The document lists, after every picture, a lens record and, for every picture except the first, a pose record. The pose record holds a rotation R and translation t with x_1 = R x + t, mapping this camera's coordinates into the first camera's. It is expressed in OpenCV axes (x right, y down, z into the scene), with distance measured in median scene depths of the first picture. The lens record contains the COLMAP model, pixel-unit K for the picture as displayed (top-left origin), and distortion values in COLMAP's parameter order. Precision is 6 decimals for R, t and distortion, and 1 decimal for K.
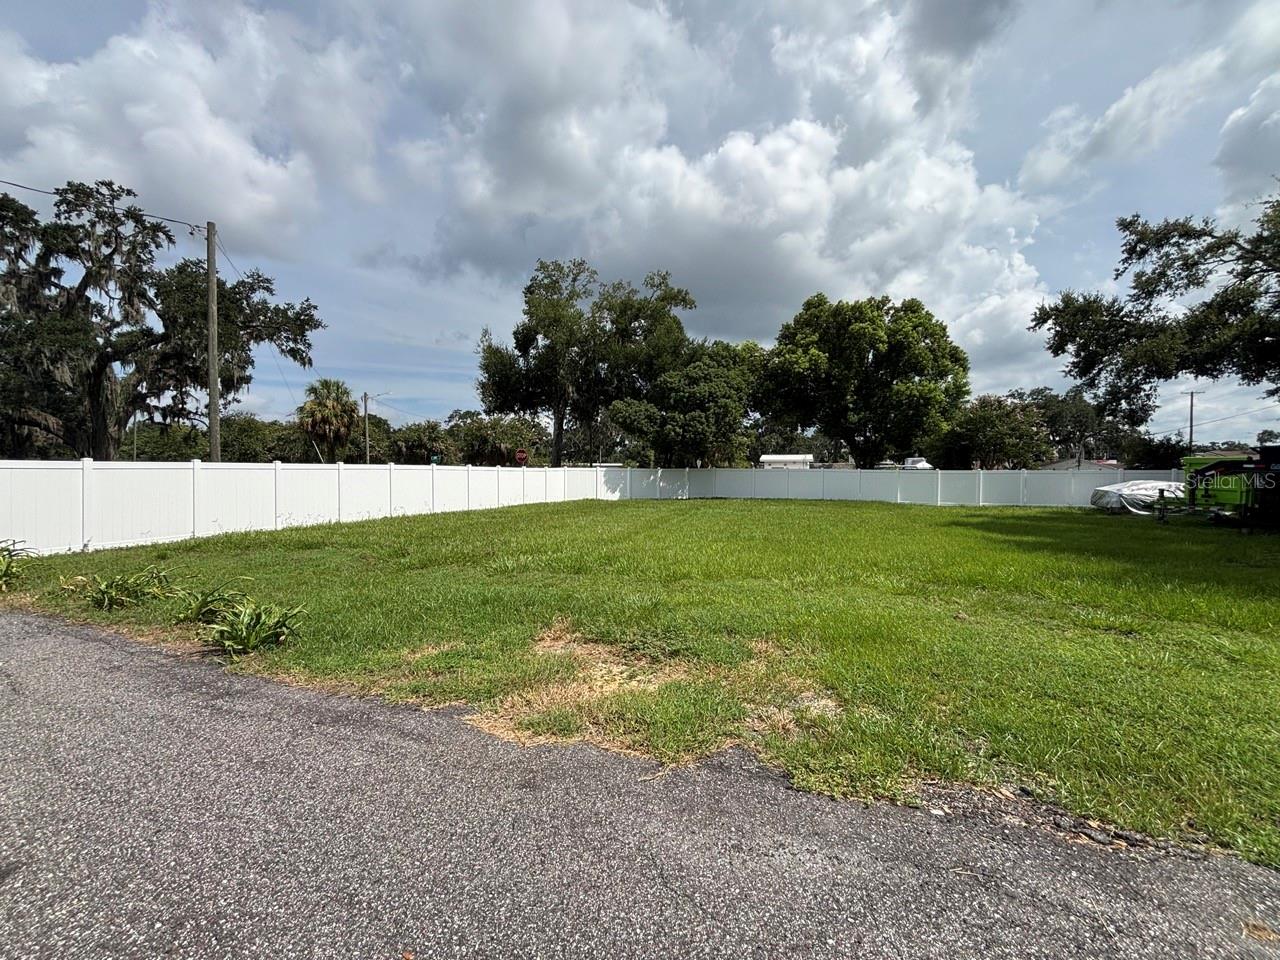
lens RADIAL K [[519.4, 0, 642.9], [0, 519.4, 483.7], [0, 0, 1]] dist [0.004137, -0.002430]
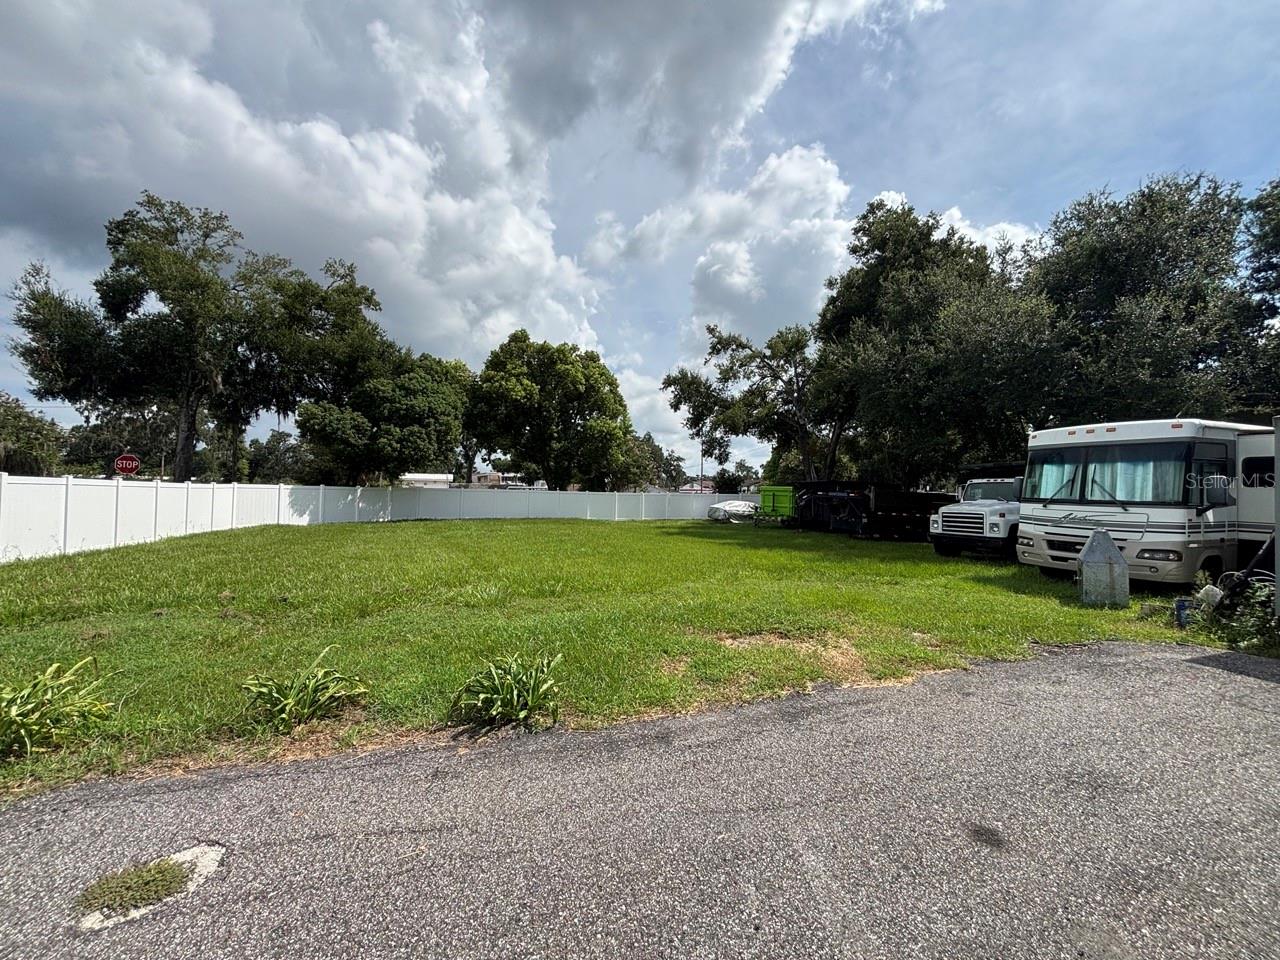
lens RADIAL K [[519.4, 0, 633.1], [0, 519.4, 479.9], [0, 0, 1]] dist [0.004137, -0.002430]
pose [[0.747568, 0.026409, 0.663660, -0.207730], [0.001865, 0.999122, -0.041859, -0.003780], [-0.664183, 0.032530, 0.746862, 0.042683]]
